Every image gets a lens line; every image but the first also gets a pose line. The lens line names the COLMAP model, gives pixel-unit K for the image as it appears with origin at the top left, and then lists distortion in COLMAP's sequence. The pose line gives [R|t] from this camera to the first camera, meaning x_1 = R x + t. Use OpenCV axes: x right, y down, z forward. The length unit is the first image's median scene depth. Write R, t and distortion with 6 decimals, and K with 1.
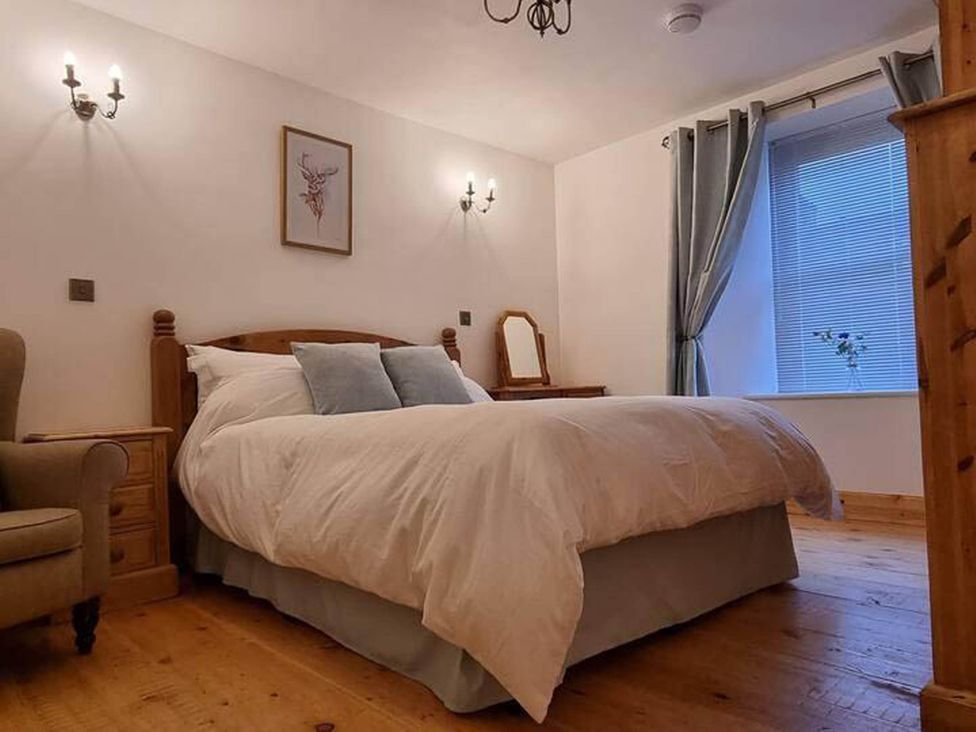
lens RADIAL K [[654.0, 0, 482.6], [0, 654.0, 364.7], [0, 0, 1]] dist [0.008969, -0.005814]
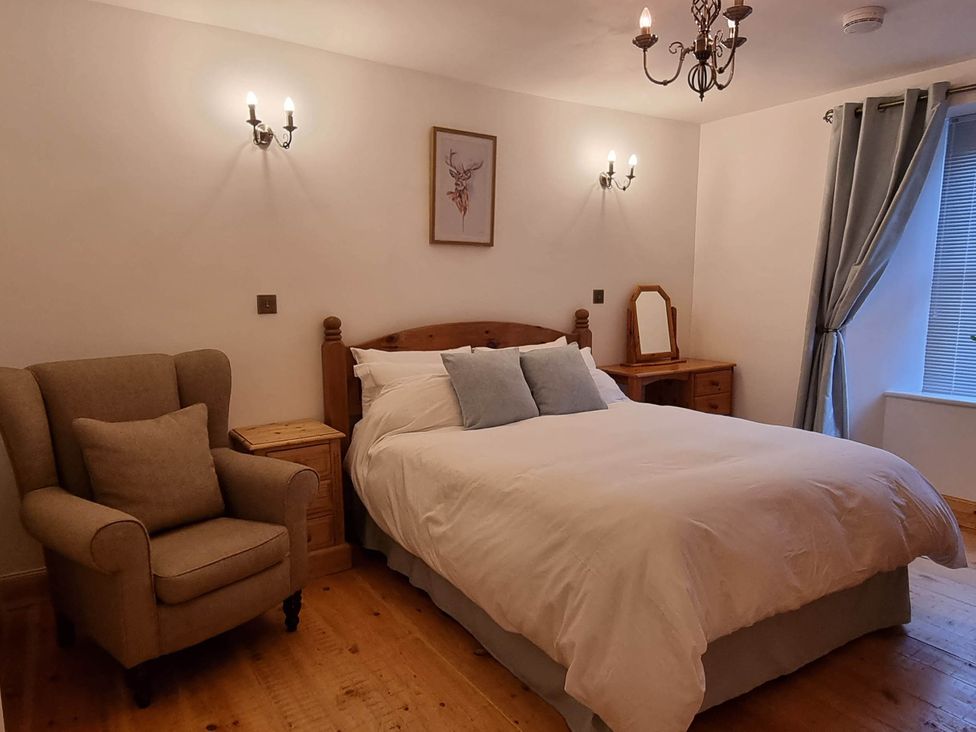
lens RADIAL K [[654.0, 0, 490.1], [0, 654.0, 370.4], [0, 0, 1]] dist [0.008969, -0.005814]
pose [[0.985009, 0.056458, -0.163002, -0.030985], [-0.027252, 0.983989, 0.176132, -0.207834], [0.170336, -0.169050, 0.970777, -0.065026]]
